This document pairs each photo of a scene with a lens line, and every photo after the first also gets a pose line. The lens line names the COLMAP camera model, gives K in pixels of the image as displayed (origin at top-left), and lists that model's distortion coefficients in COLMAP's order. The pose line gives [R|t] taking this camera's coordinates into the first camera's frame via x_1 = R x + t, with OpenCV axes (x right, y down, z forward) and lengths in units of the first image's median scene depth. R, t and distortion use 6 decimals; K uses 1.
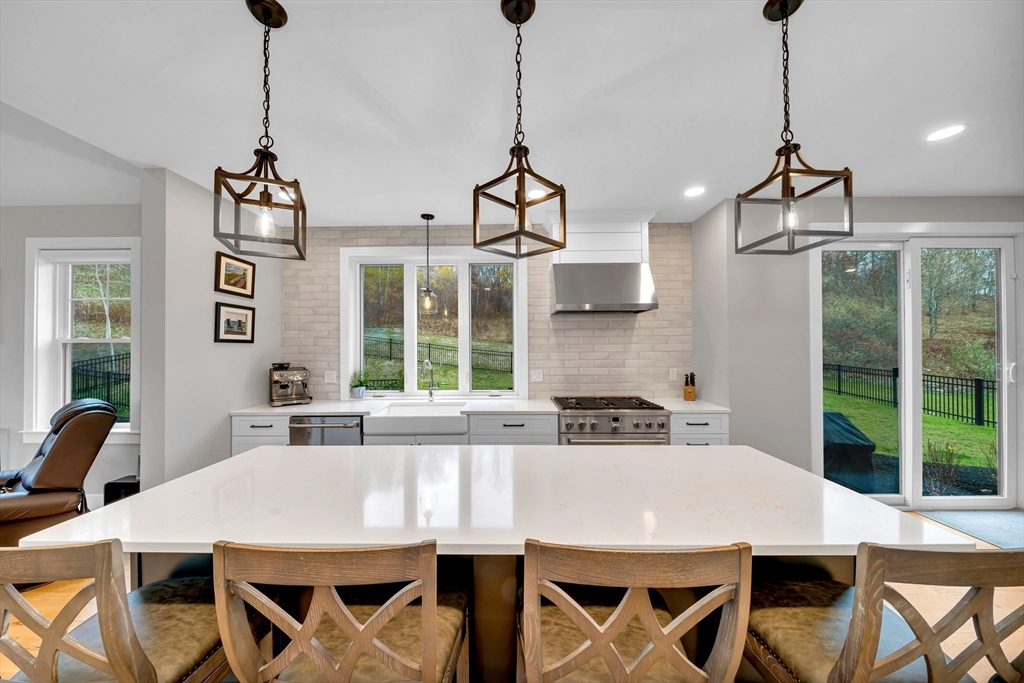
lens RADIAL K [[345.8, 0, 510.3], [0, 345.8, 343.5], [0, 0, 1]] dist [-0.002595, -0.000146]
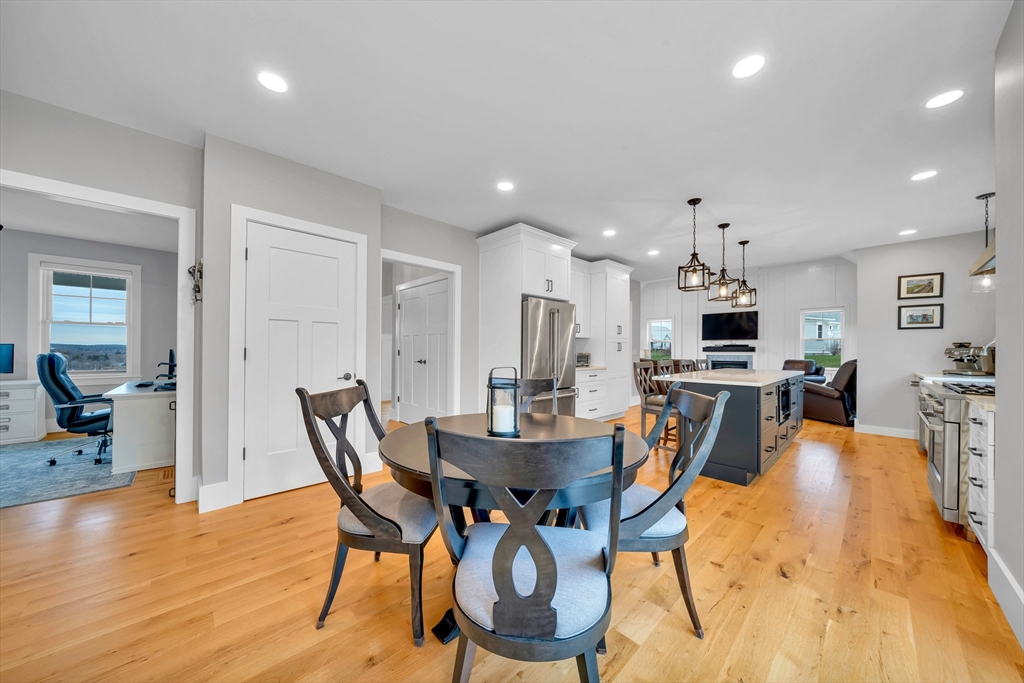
lens RADIAL K [[352.1, 0, 510.3], [0, 352.1, 348.9], [0, 0, 1]] dist [-0.001393, -0.000169]
pose [[-0.712551, -0.001830, -0.701618, 1.551128], [0.005031, 0.999958, -0.007717, 0.085680], [0.701603, -0.009028, -0.712511, 0.790858]]
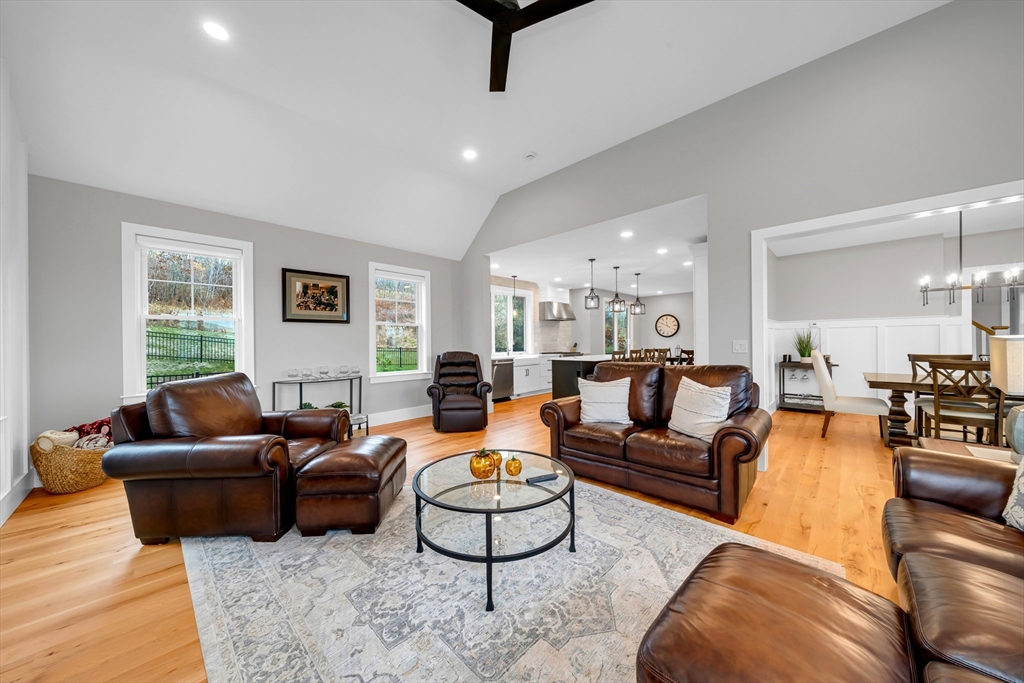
lens RADIAL K [[354.1, 0, 499.4], [0, 354.1, 342.0], [0, 0, 1]] dist [-0.001872, -0.000118]
pose [[0.700818, -0.002372, 0.713336, -2.136332], [-0.001182, 0.999989, 0.004487, 0.070664], [-0.713339, -0.003988, 0.700808, -0.646561]]
